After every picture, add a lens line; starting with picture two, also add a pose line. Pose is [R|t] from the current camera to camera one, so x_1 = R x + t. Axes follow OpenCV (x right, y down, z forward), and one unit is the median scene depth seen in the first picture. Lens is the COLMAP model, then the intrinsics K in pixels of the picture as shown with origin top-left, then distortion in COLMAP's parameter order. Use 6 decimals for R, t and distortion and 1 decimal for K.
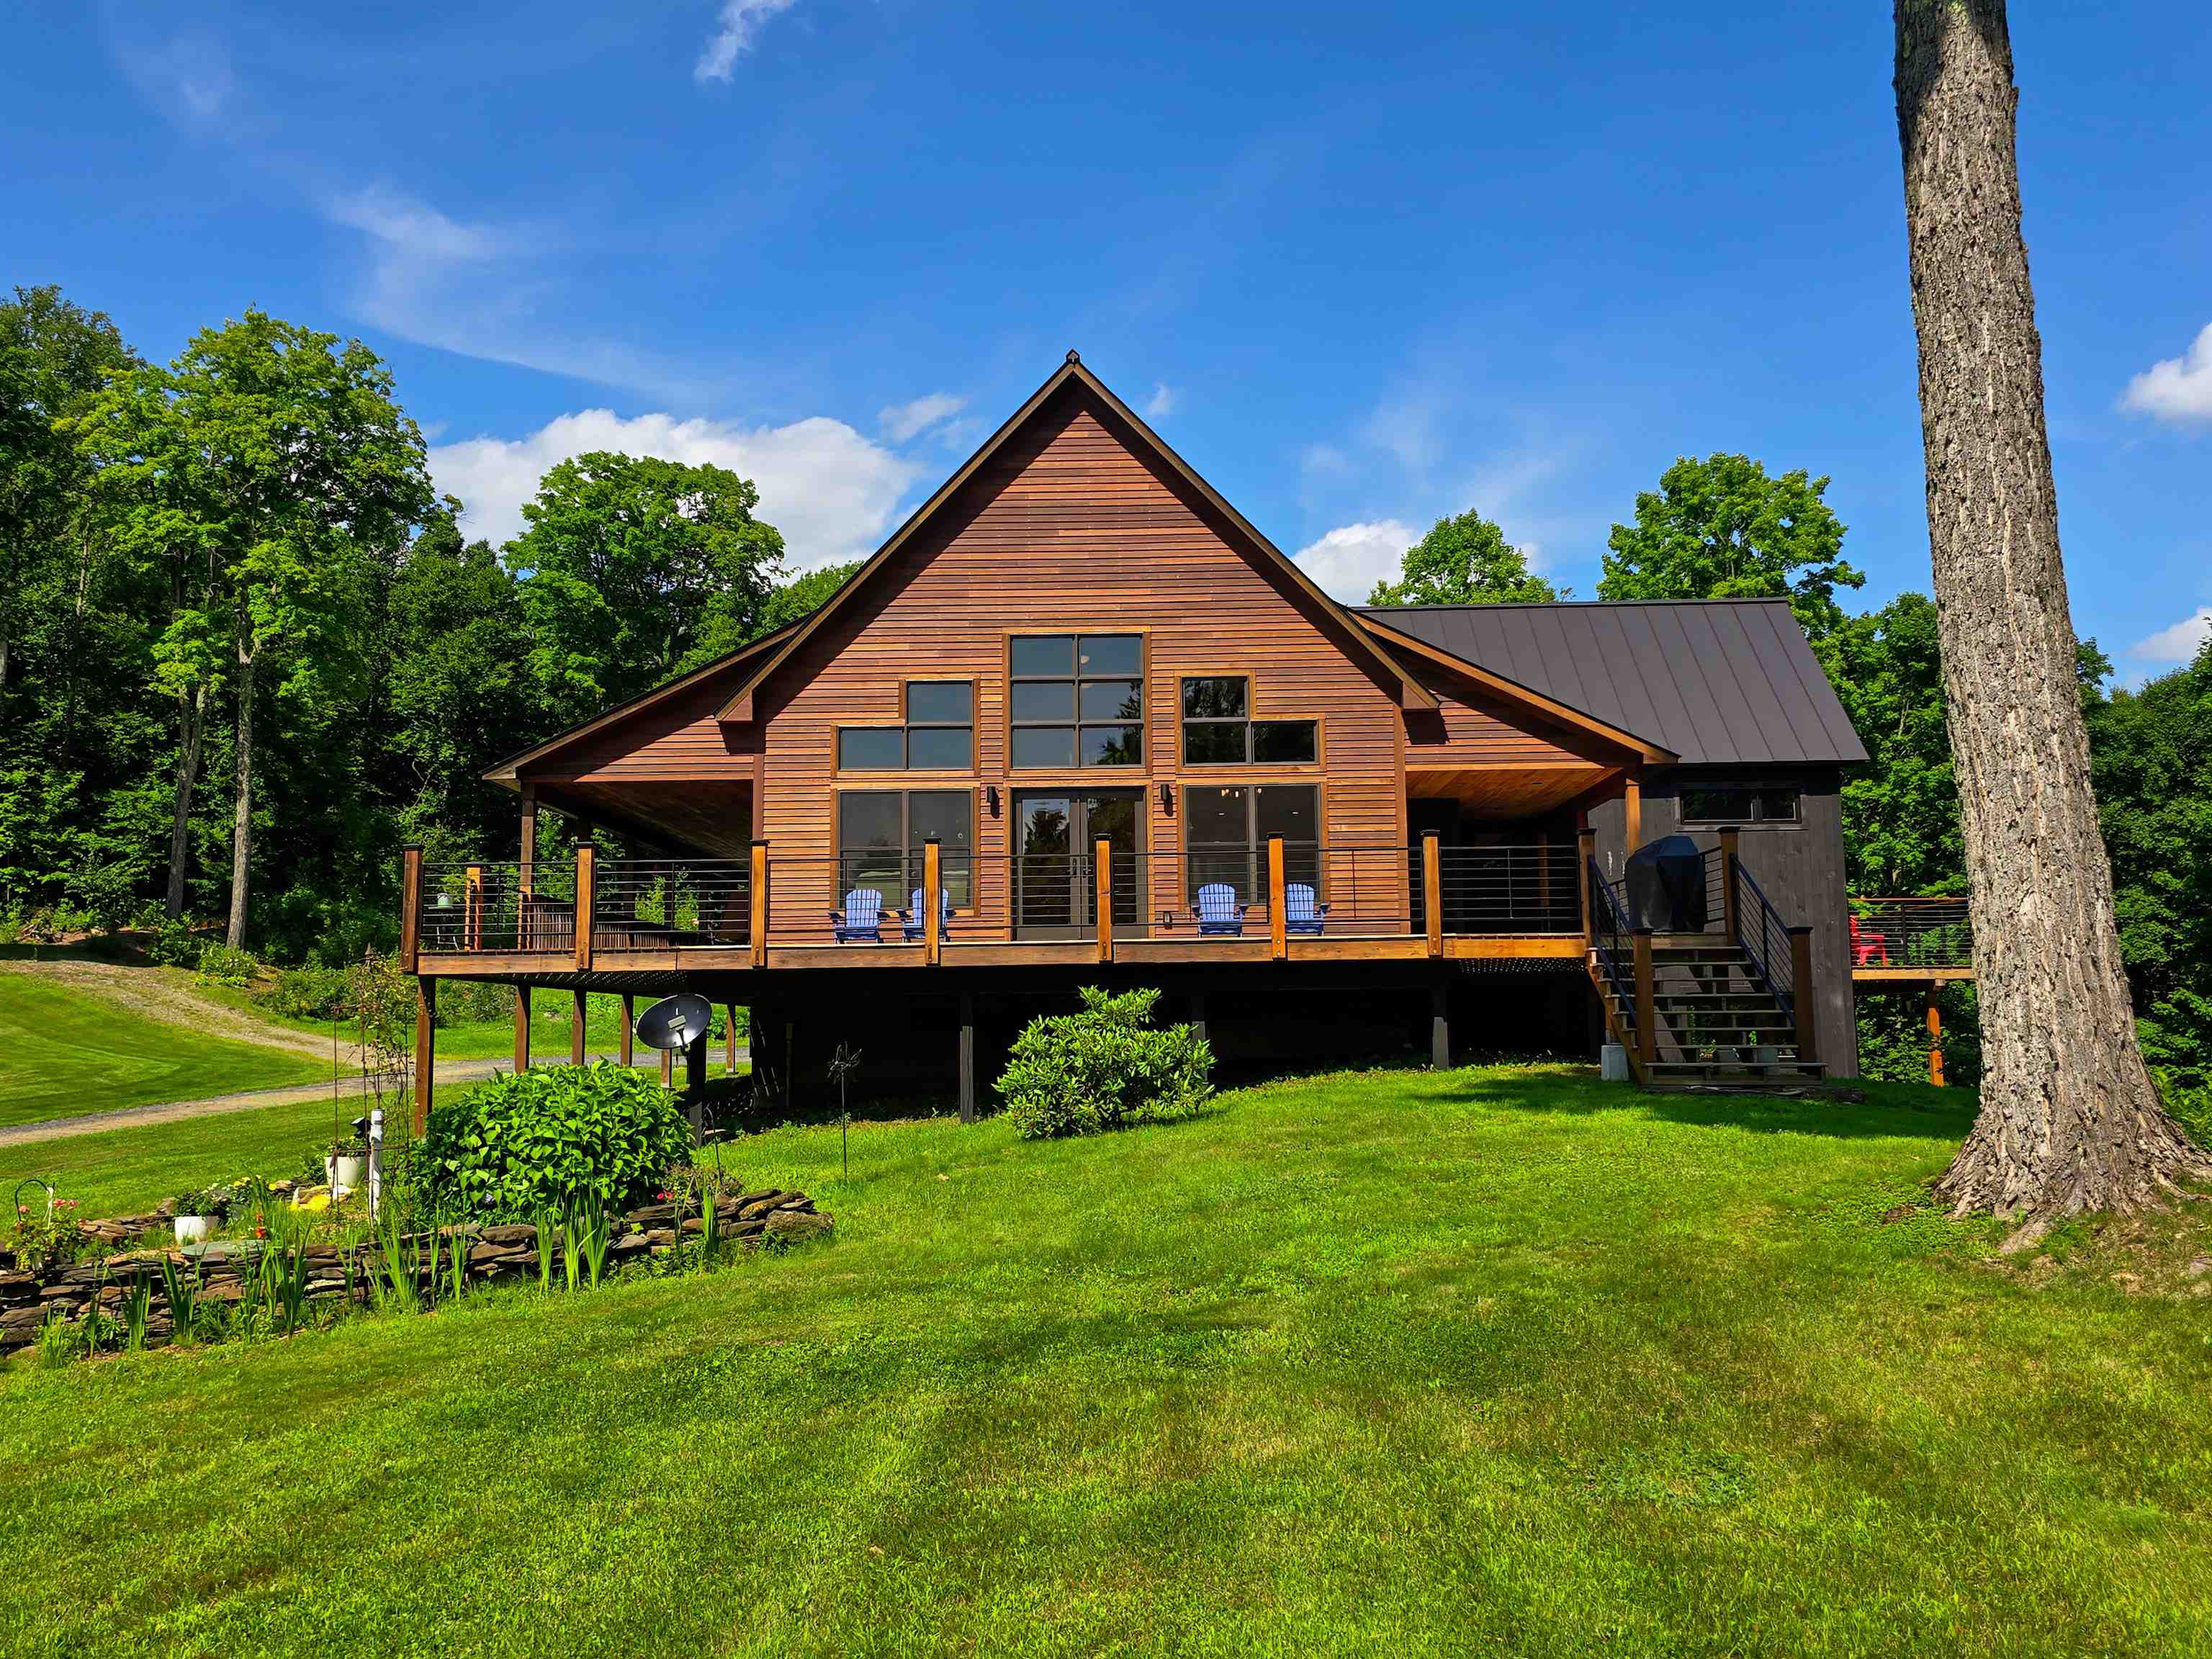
lens RADIAL K [[1957.1, 0, 1018.3], [0, 1957.1, 832.2], [0, 0, 1]] dist [0.074120, -0.016254]
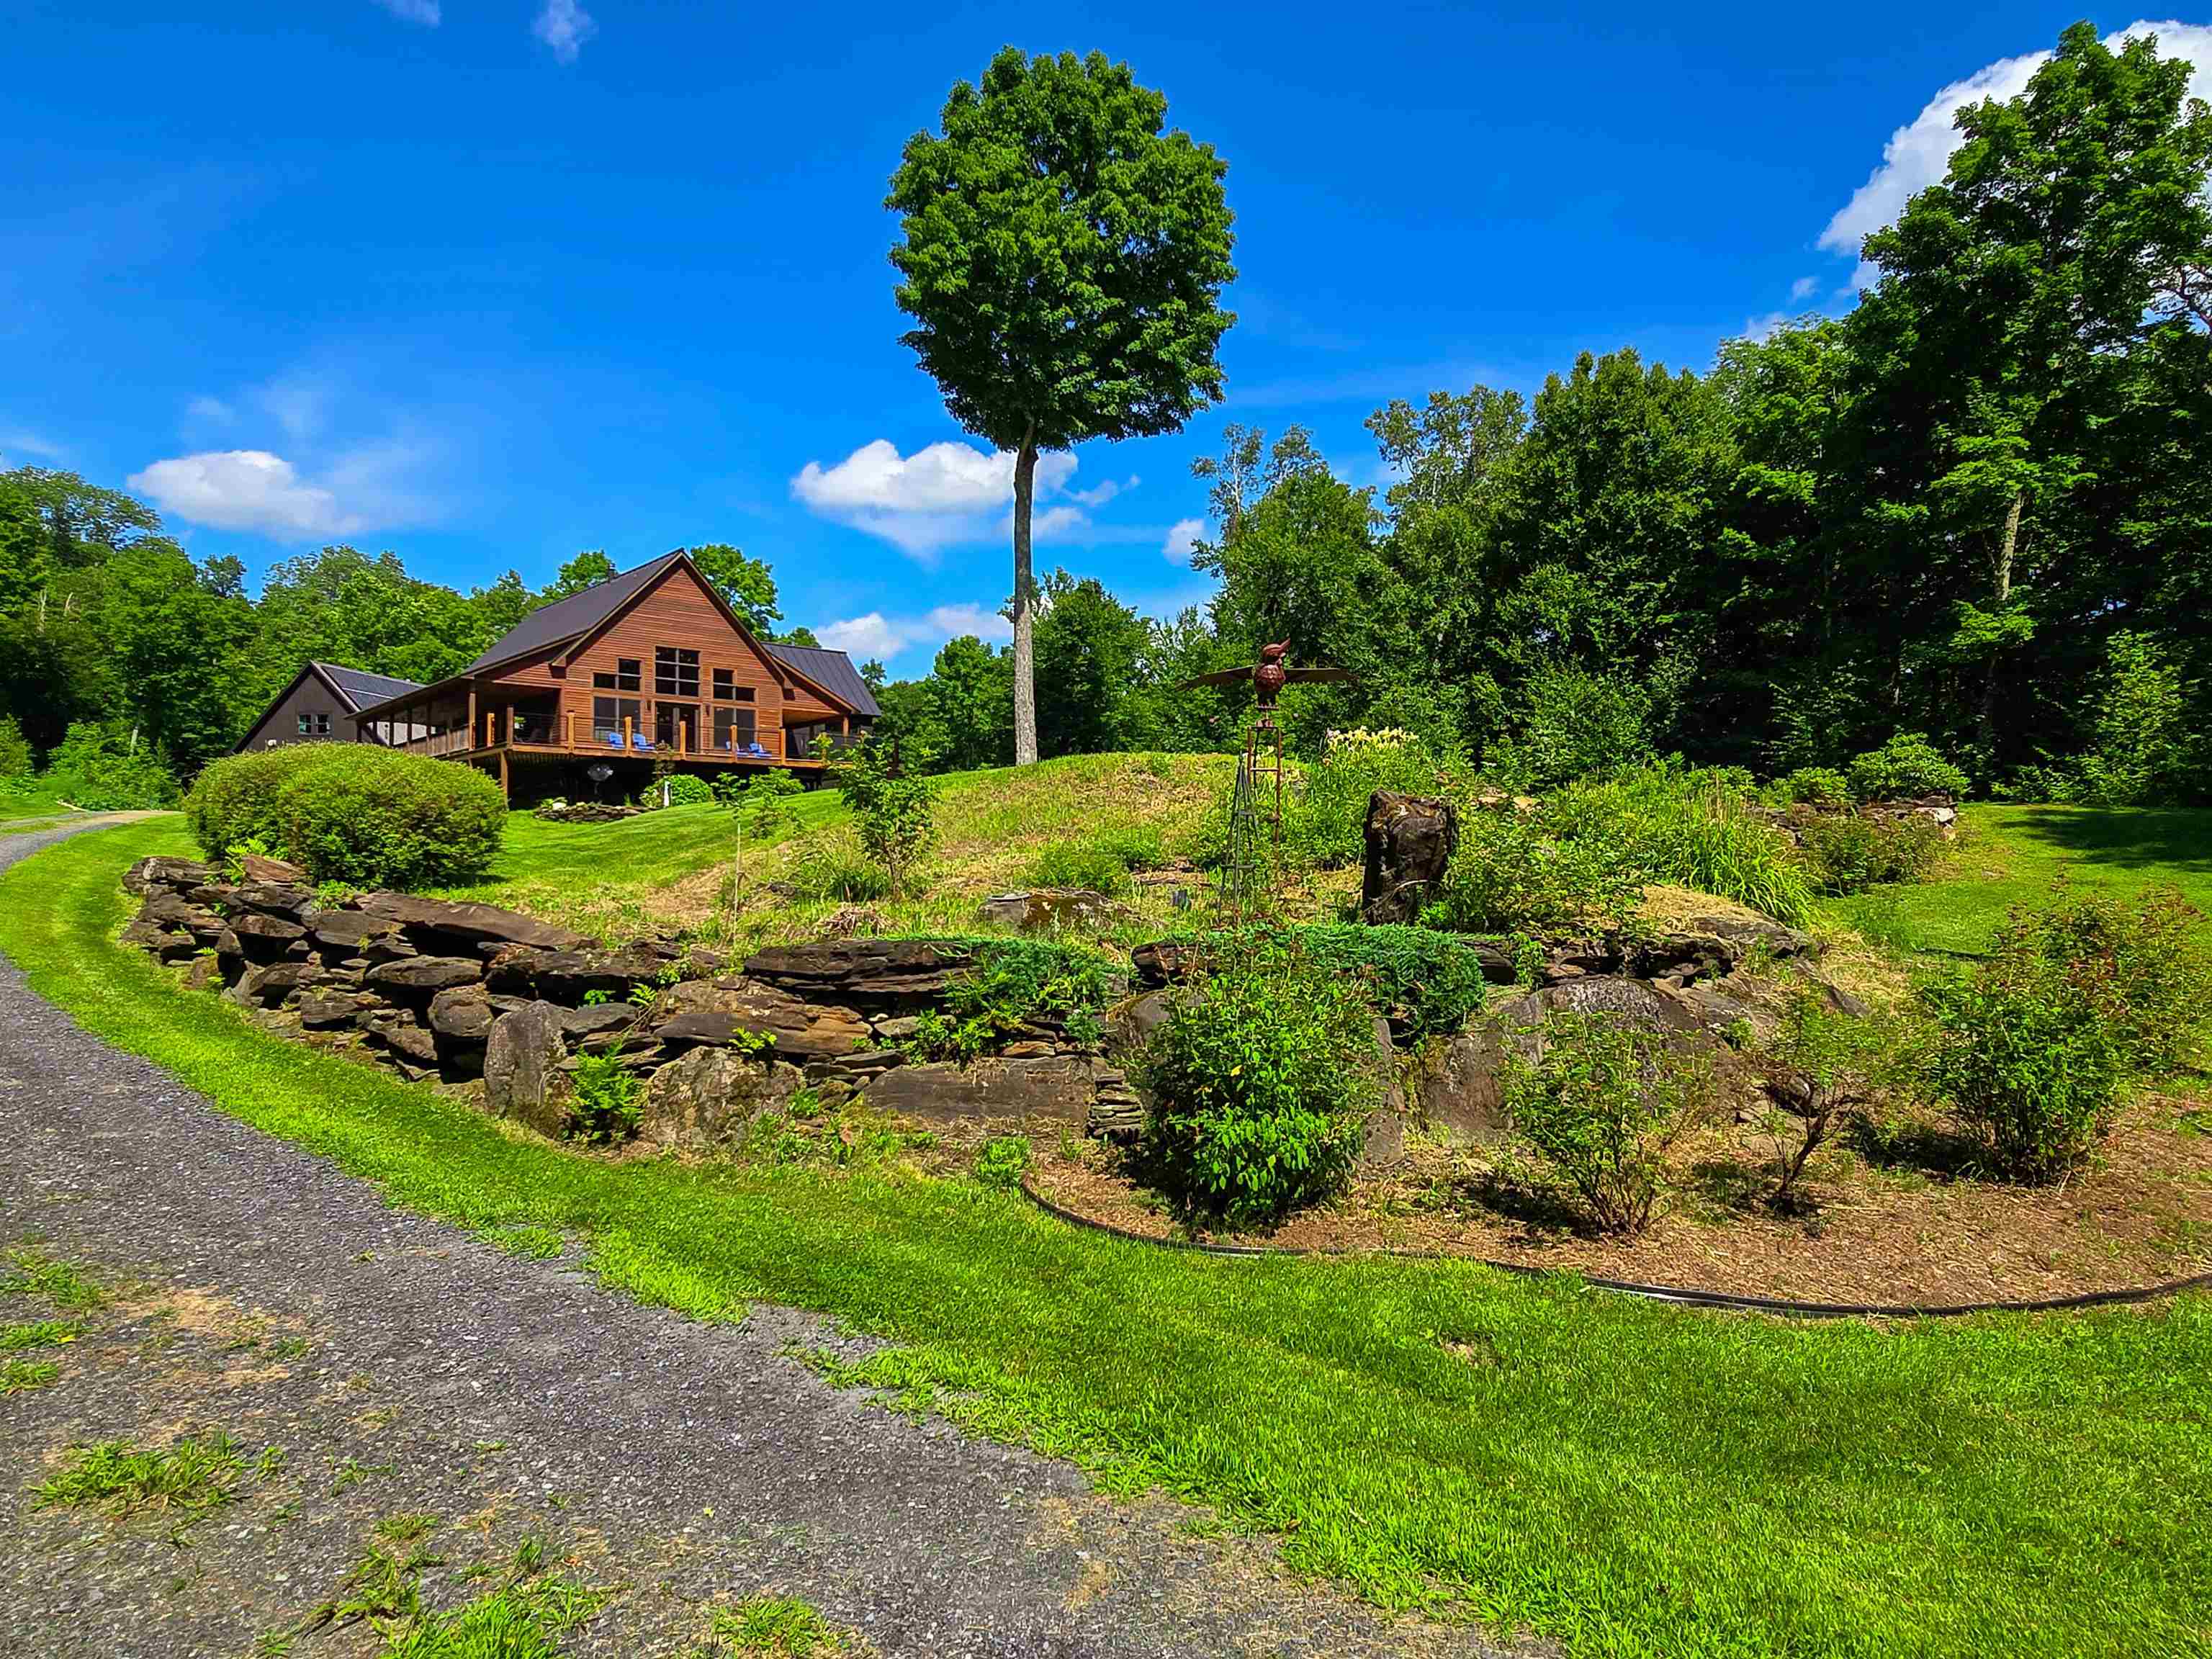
lens RADIAL K [[1375.8, 0, 1159.3], [0, 1375.8, 865.0], [0, 0, 1]] dist [-0.005659, -0.001926]
pose [[0.708887, 0.015129, 0.705160, -0.878676], [-0.082306, 0.994714, 0.061399, 0.031096], [-0.700504, -0.101564, 0.706385, -0.928712]]
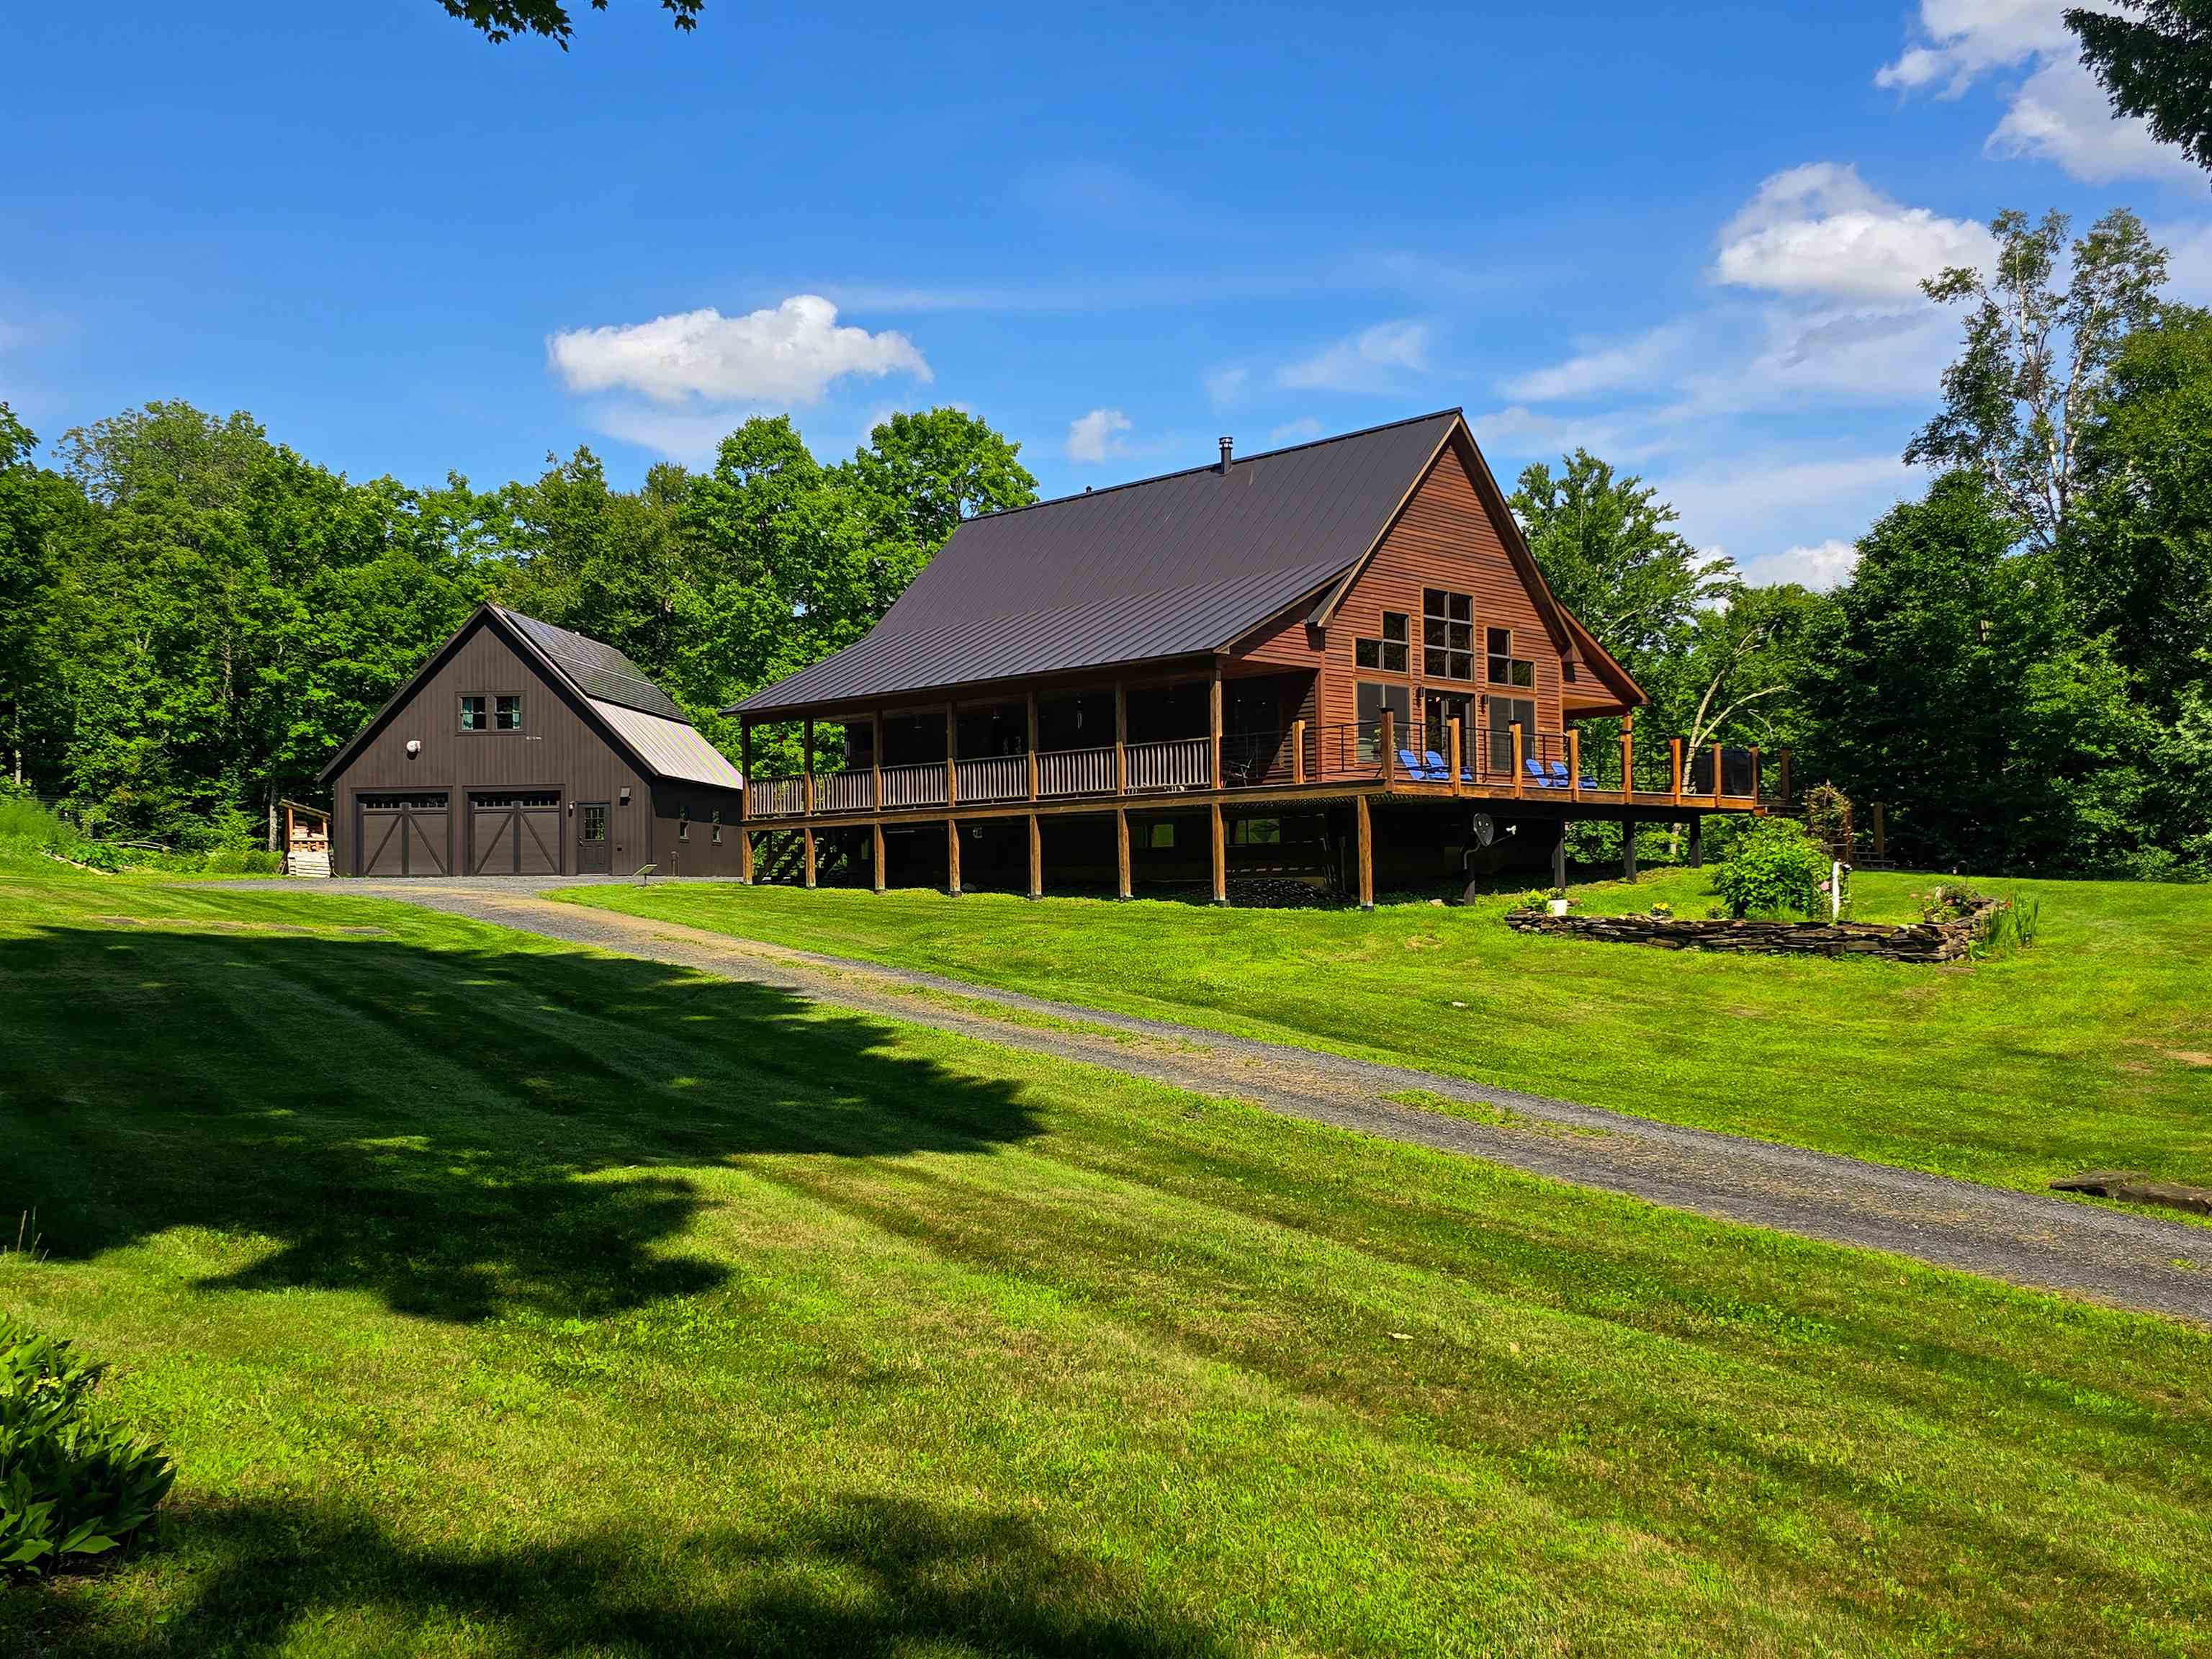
lens RADIAL K [[1980.1, 0, 1124.3], [0, 1980.1, 877.0], [0, 0, 1]] dist [0.089187, -0.142094]
pose [[0.680127, 0.010933, 0.733012, -1.307033], [-0.079613, 0.995077, 0.059027, 0.051638], [-0.728758, -0.098504, 0.677649, 0.095985]]
